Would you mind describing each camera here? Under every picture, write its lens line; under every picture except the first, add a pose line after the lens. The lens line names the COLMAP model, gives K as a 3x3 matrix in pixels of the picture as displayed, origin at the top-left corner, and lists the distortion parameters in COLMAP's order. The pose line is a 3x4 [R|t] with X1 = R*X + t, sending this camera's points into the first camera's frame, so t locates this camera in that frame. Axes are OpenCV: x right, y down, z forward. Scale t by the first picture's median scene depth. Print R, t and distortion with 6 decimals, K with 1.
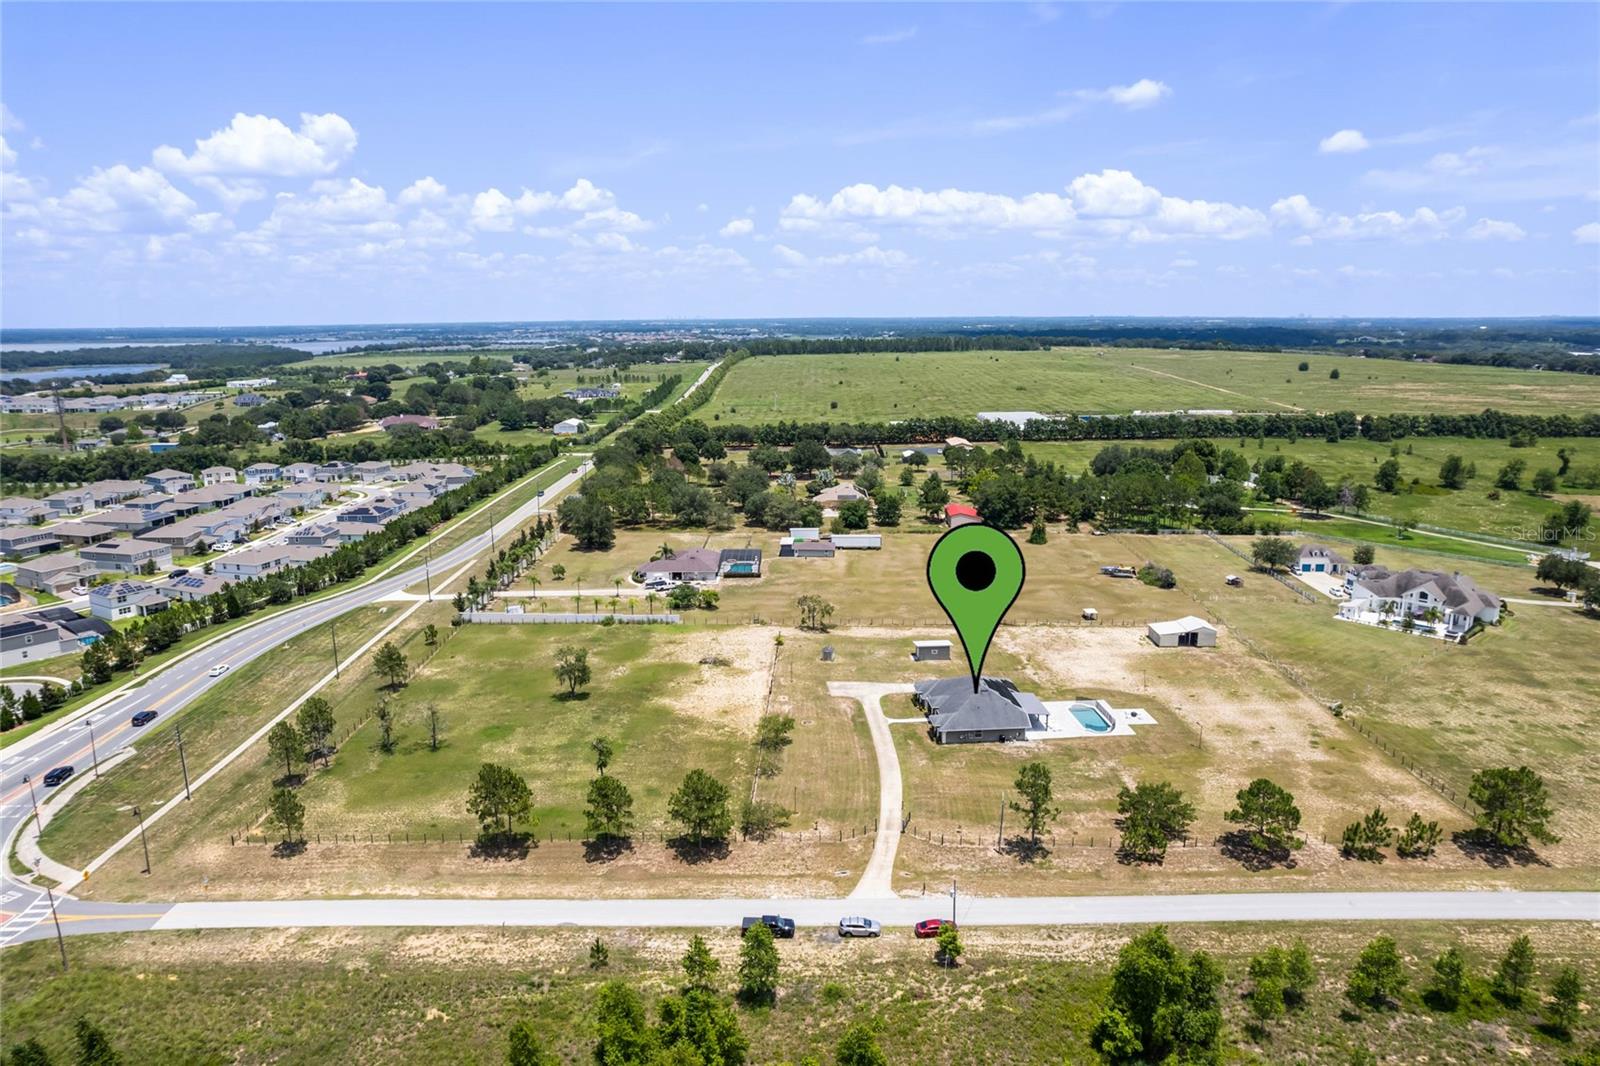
lens RADIAL K [[1031.6, 0, 793.6], [0, 1031.6, 533.4], [0, 0, 1]] dist [-0.106253, 0.098316]
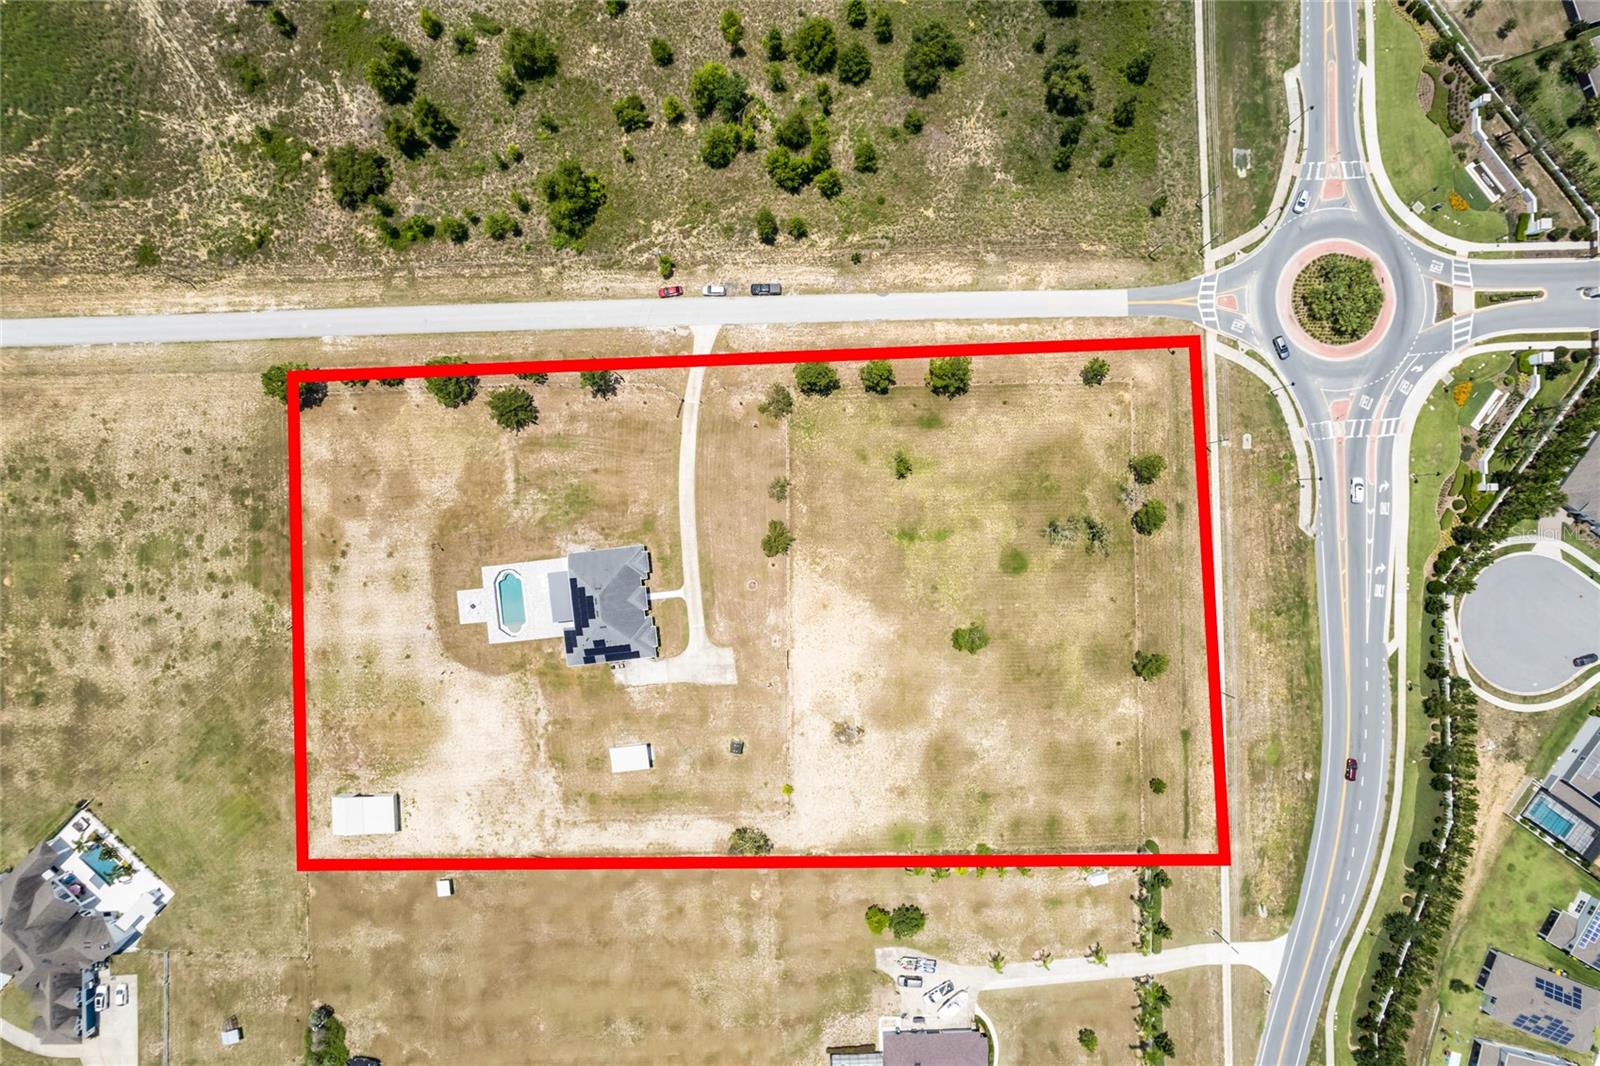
lens RADIAL K [[1031.6, 0, 793.6], [0, 1031.6, 533.4], [0, 0, 1]] dist [-0.106253, 0.098316]
pose [[-0.998999, 0.044105, 0.007480, -0.045074], [-0.001793, -0.206547, 0.978435, -0.957693], [0.044699, 0.977442, 0.206419, 0.701804]]
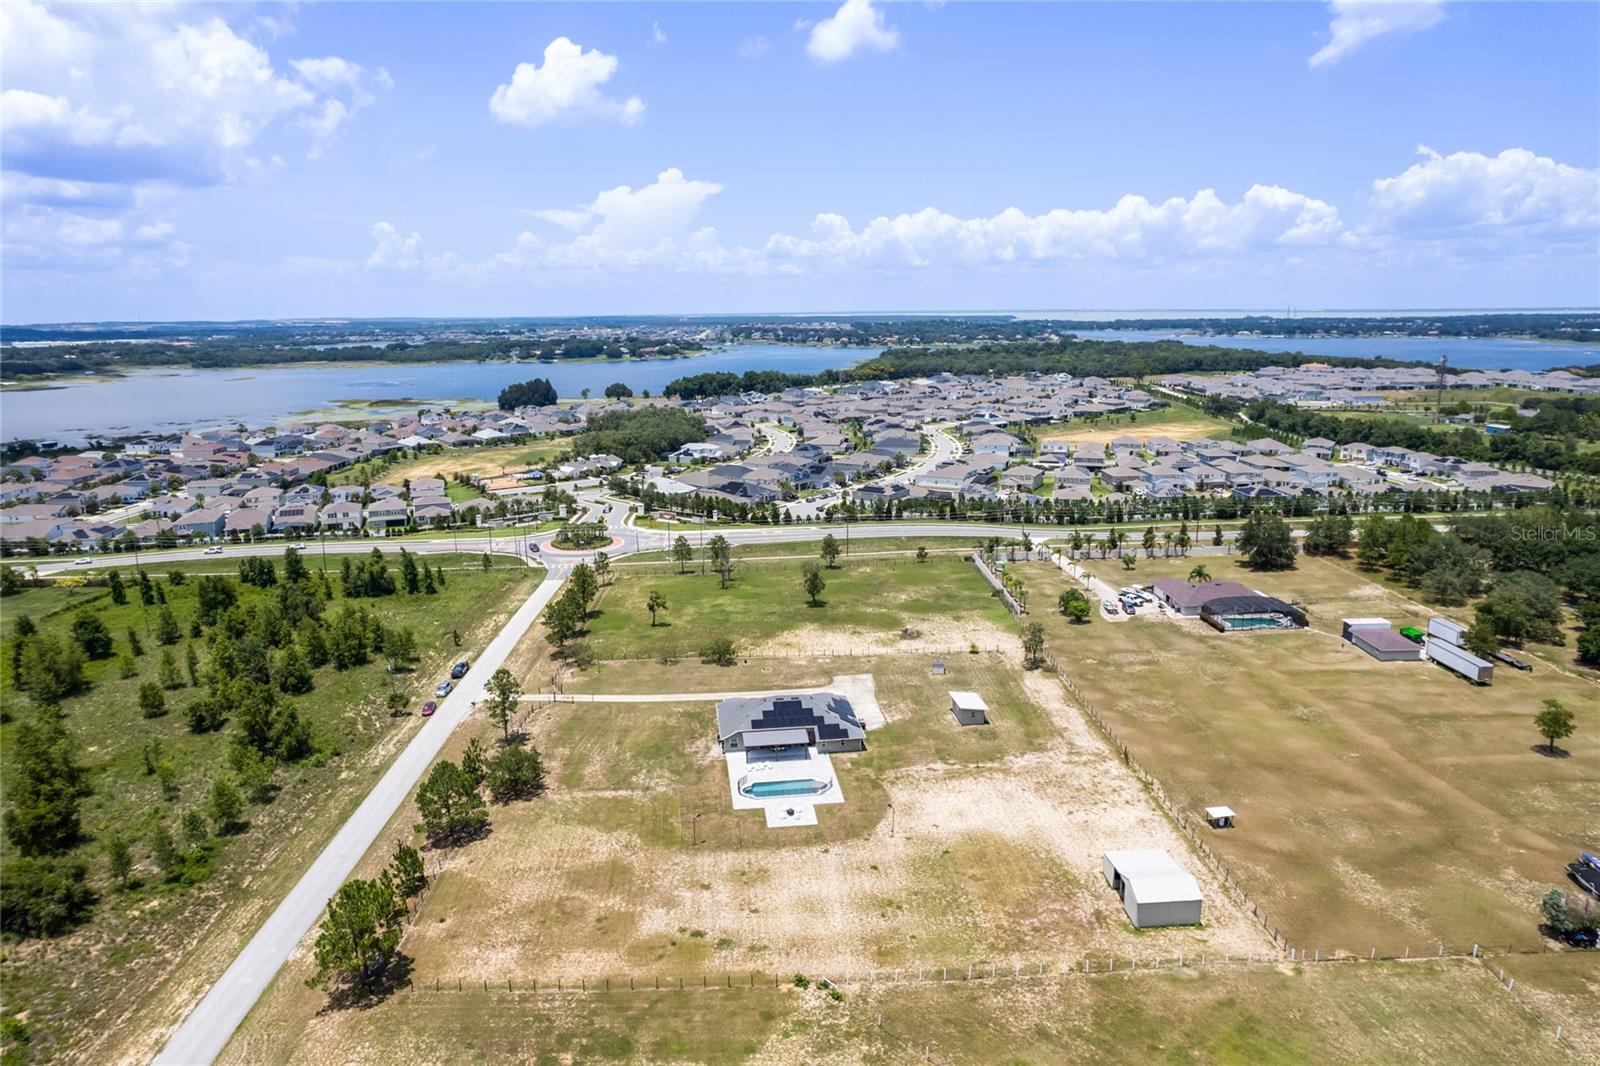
lens RADIAL K [[1031.6, 0, 793.6], [0, 1031.6, 533.4], [0, 0, 1]] dist [-0.106253, 0.098316]
pose [[0.052427, 0.227877, -0.972278, 1.067917], [-0.191623, 0.957819, 0.214156, -0.201072], [0.980067, 0.175084, 0.093882, 0.900059]]
